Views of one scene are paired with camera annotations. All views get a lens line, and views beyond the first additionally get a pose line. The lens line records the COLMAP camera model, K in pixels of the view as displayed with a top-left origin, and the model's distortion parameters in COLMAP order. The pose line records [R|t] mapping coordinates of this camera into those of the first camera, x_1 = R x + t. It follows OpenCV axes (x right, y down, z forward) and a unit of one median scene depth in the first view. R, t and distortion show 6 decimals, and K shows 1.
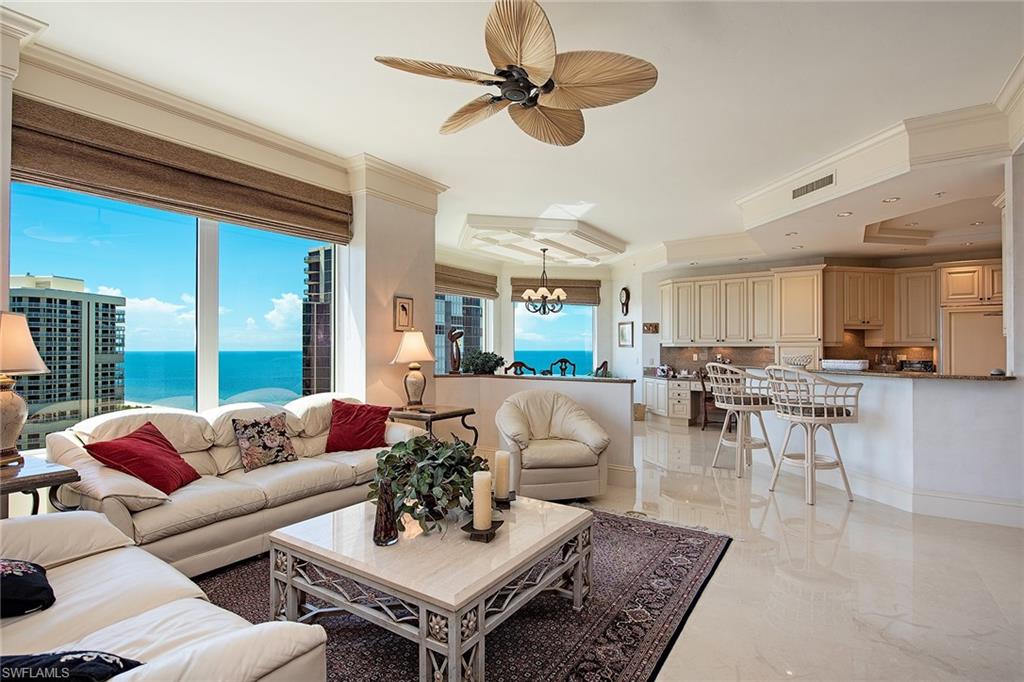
lens RADIAL K [[513.0, 0, 511.0], [0, 513.0, 342.0], [0, 0, 1]] dist [-0.003399, -0.000401]
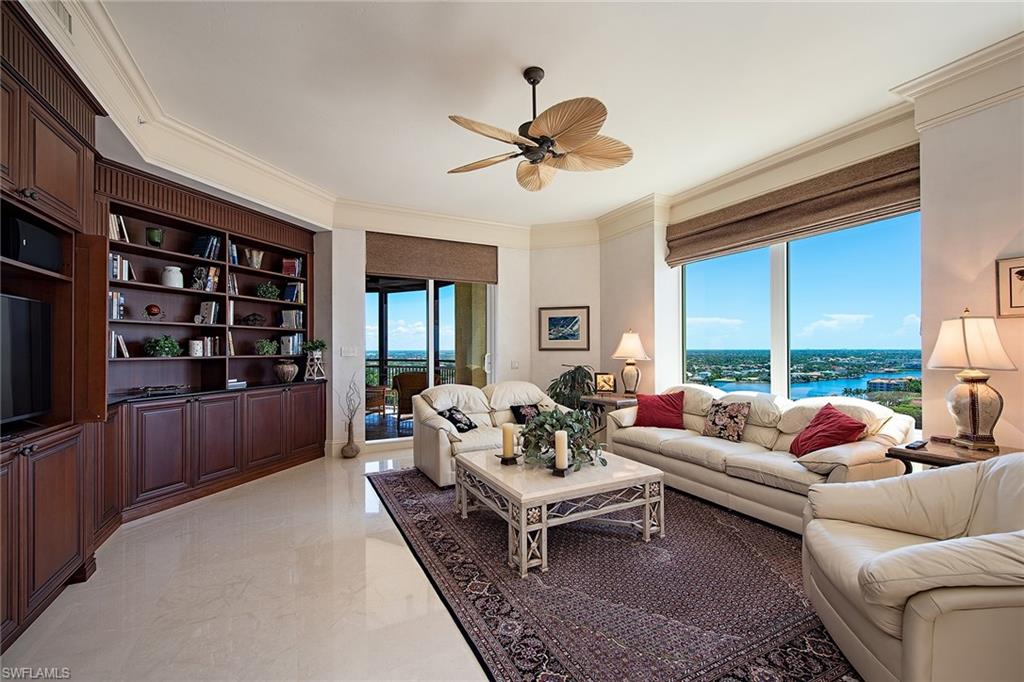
lens RADIAL K [[433.9, 0, 510.4], [0, 433.9, 342.9], [0, 0, 1]] dist [0.004447, 0.000275]
pose [[-0.507319, -0.011369, -0.861683, 0.596654], [0.013398, 0.999688, -0.021078, 0.013920], [0.861654, -0.022238, -0.507008, 0.898334]]
